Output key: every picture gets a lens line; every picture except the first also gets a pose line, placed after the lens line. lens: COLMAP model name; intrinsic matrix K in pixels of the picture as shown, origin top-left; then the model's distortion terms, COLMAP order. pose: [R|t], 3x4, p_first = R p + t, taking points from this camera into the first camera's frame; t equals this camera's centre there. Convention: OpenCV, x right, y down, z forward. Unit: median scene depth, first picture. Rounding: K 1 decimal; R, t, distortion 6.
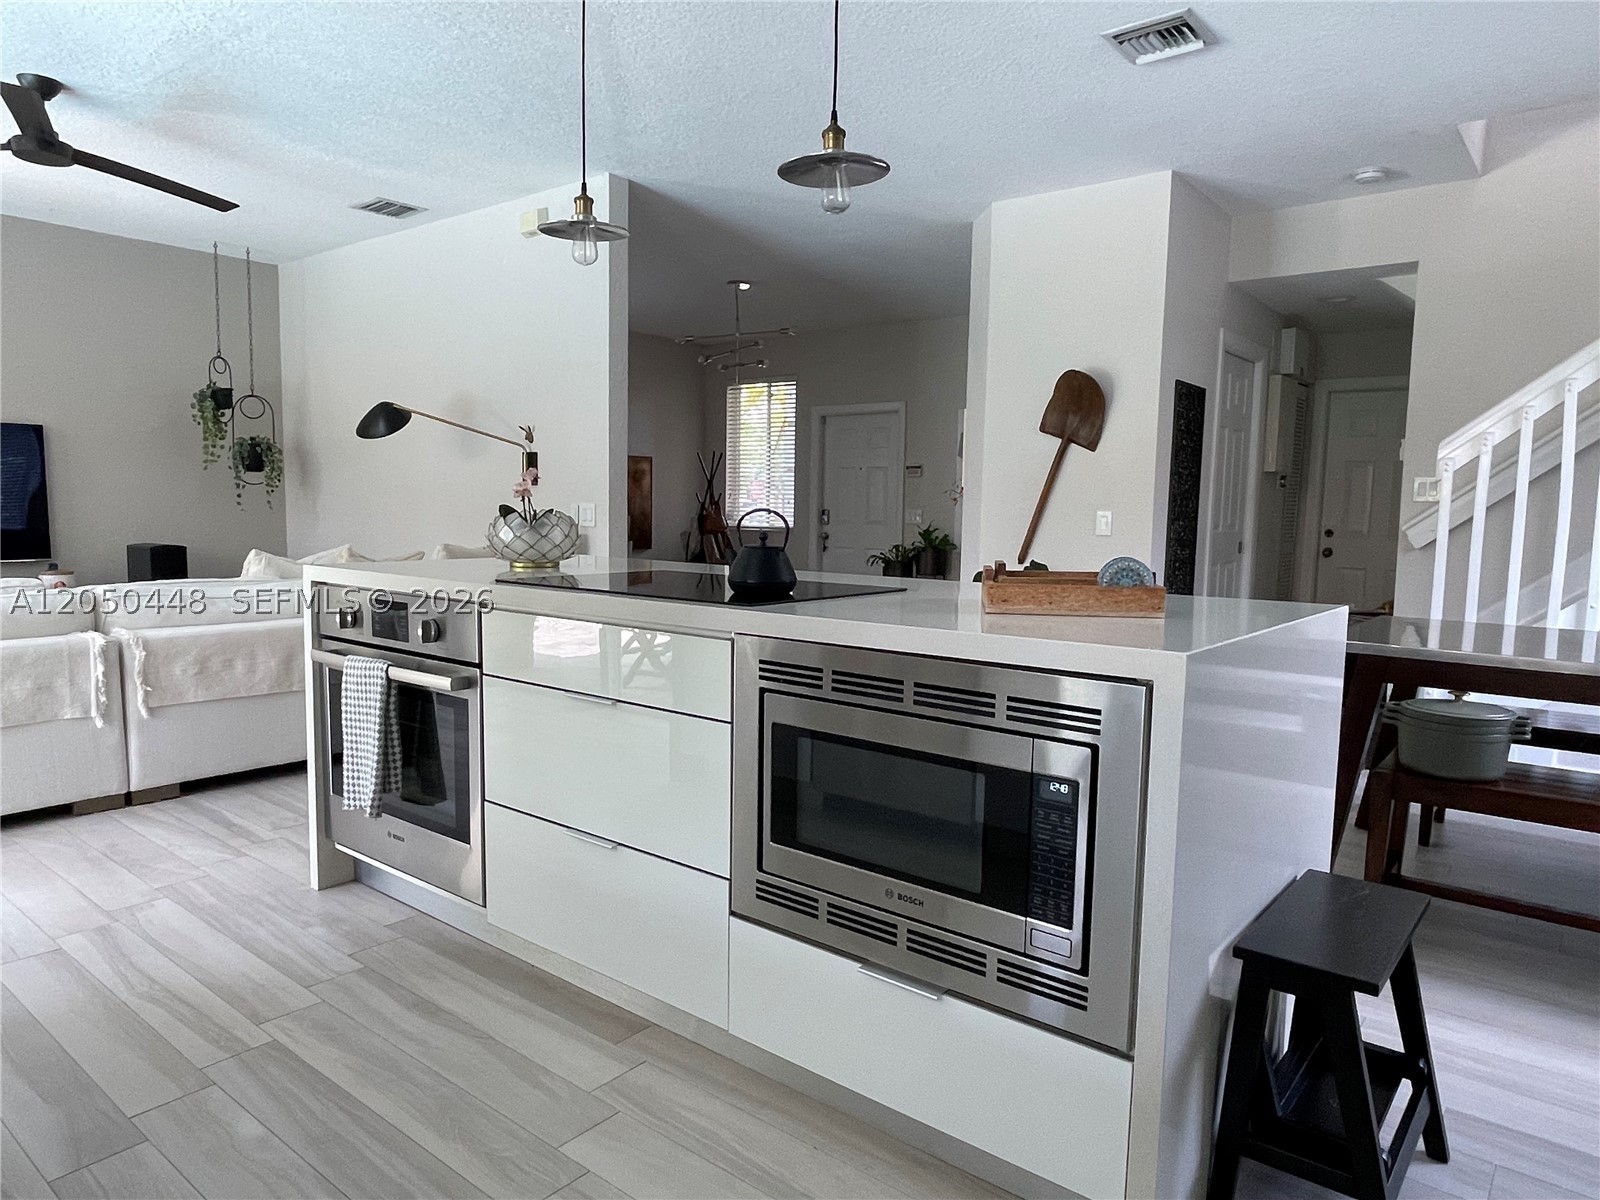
lens RADIAL K [[1038.4, 0, 765.7], [0, 1038.4, 603.0], [0, 0, 1]] dist [0.033024, -0.000023]
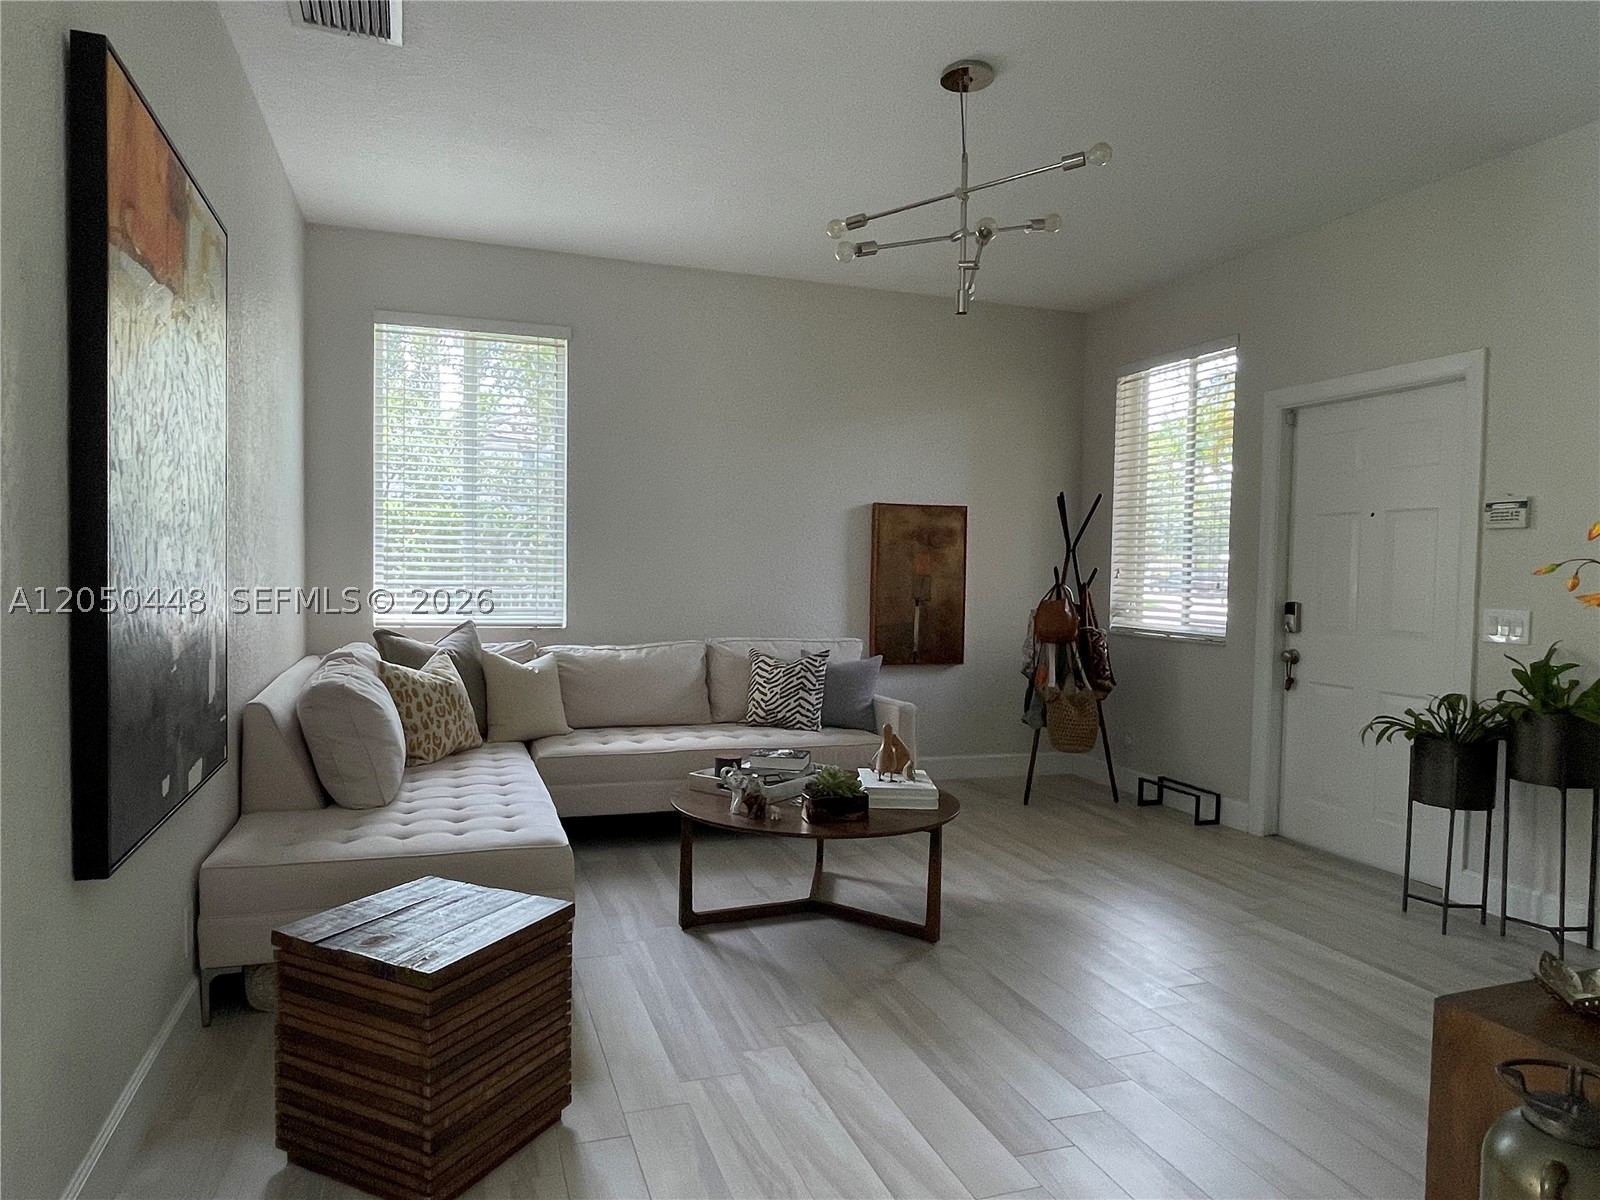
lens RADIAL K [[1003.9, 0, 801.6], [0, 1003.9, 614.4], [0, 0, 1]] dist [-0.005126, -0.001359]
pose [[0.866858, 0.021361, -0.498097, 0.092275], [-0.050669, 0.997683, -0.045396, -0.052235], [0.495973, 0.064590, 0.865932, 0.491318]]
